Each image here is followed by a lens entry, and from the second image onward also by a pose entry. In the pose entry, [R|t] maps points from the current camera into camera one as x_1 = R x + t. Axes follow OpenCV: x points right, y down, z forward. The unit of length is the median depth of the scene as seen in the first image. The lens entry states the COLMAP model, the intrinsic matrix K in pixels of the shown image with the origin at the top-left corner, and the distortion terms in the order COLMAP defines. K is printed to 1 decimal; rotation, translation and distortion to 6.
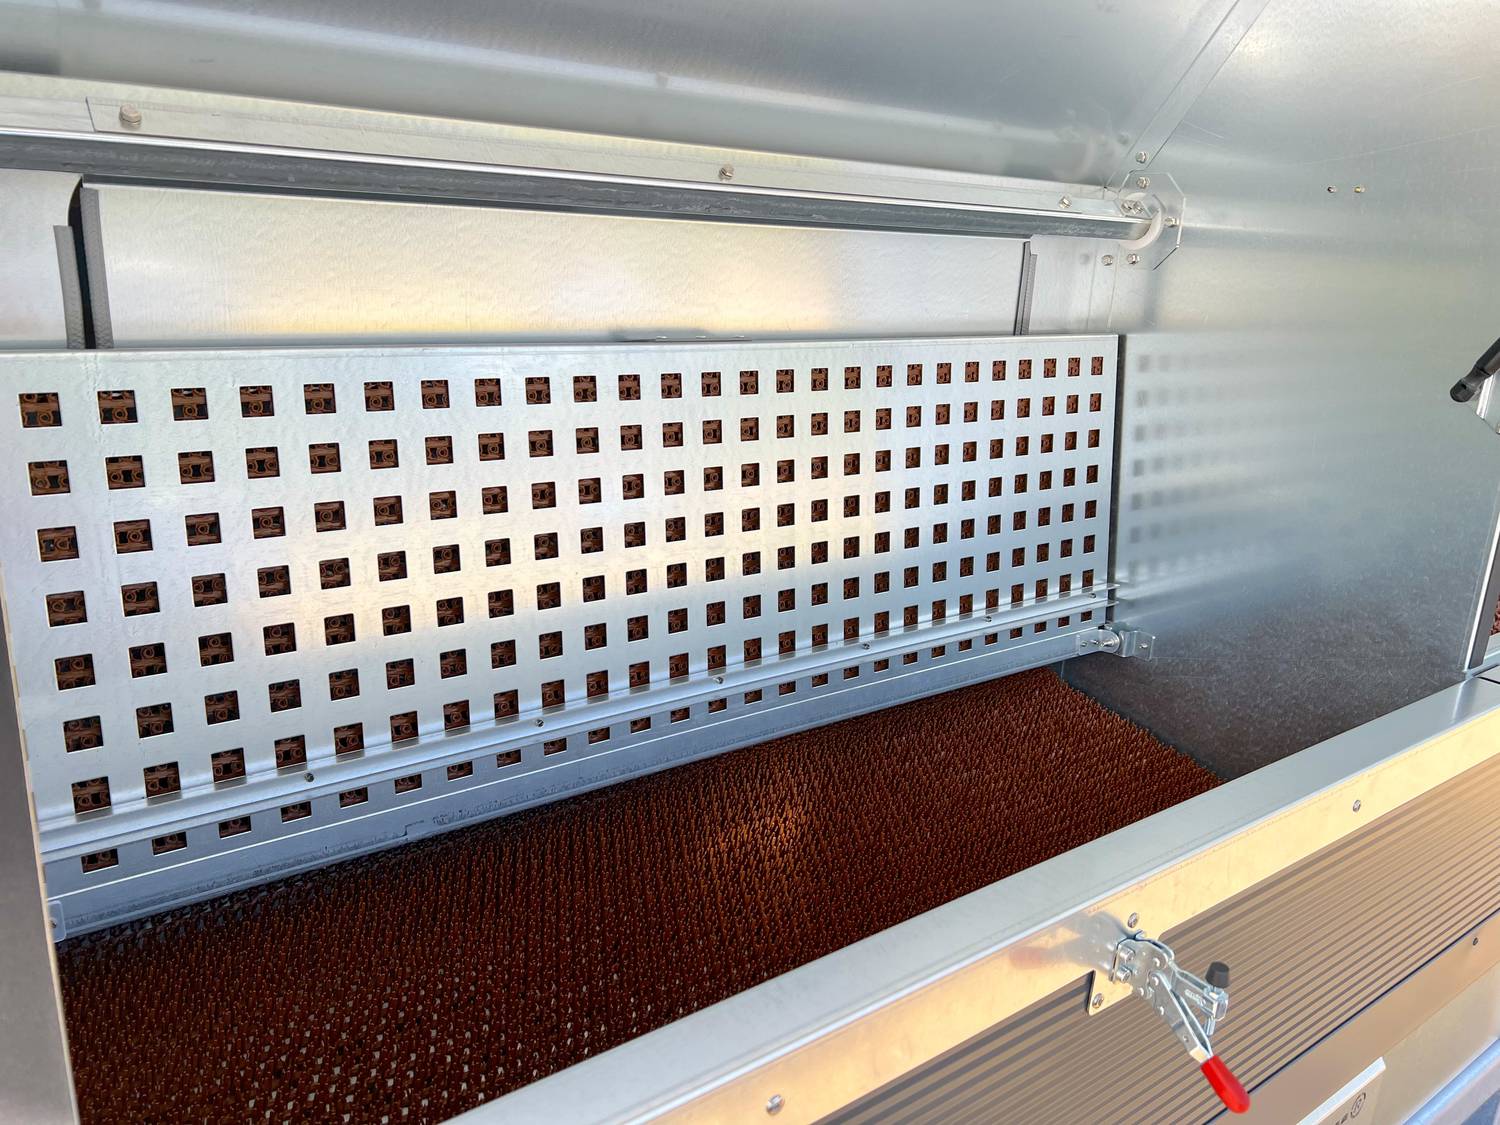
lens RADIAL K [[1139.4, 0, 738.6], [0, 1139.4, 553.9], [0, 0, 1]] dist [0.000090, 0.001530]
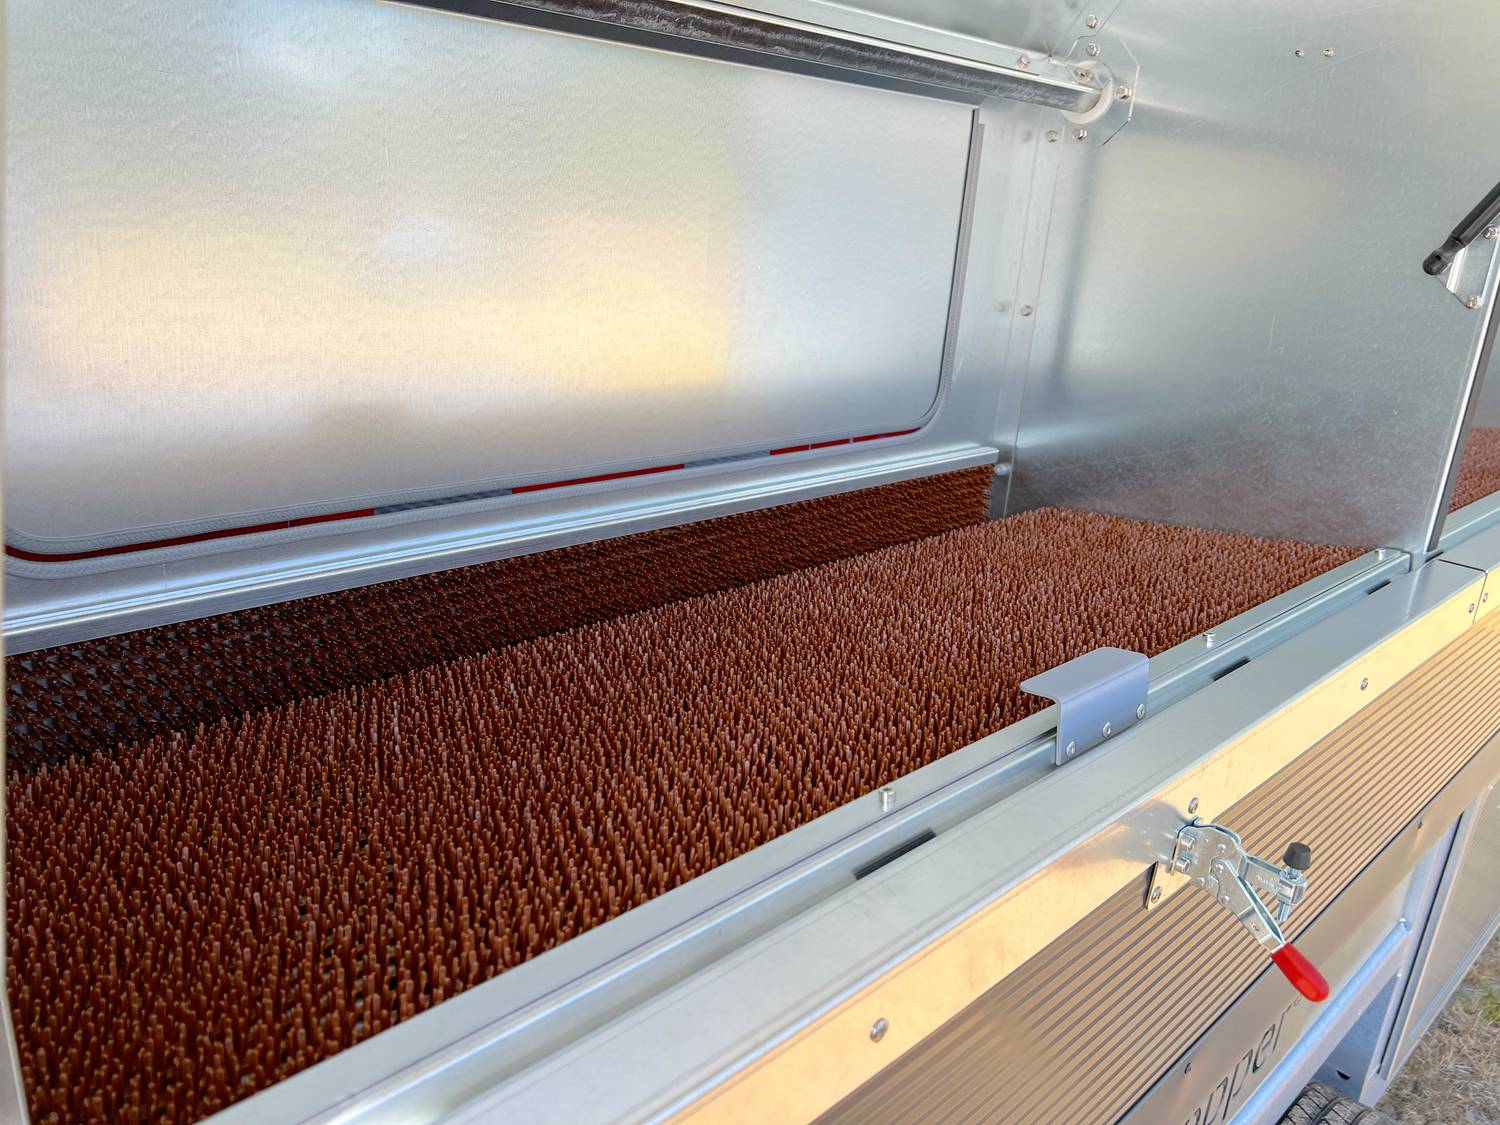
lens RADIAL K [[1133.8, 0, 750.0], [0, 1133.8, 562.5], [0, 0, 1]] dist [0.120721, -0.209324]
pose [[0.987918, -0.023342, 0.153208, -0.105761], [0.015591, 0.998546, 0.051598, 0.055886], [-0.154189, -0.048586, 0.986846, 0.115848]]
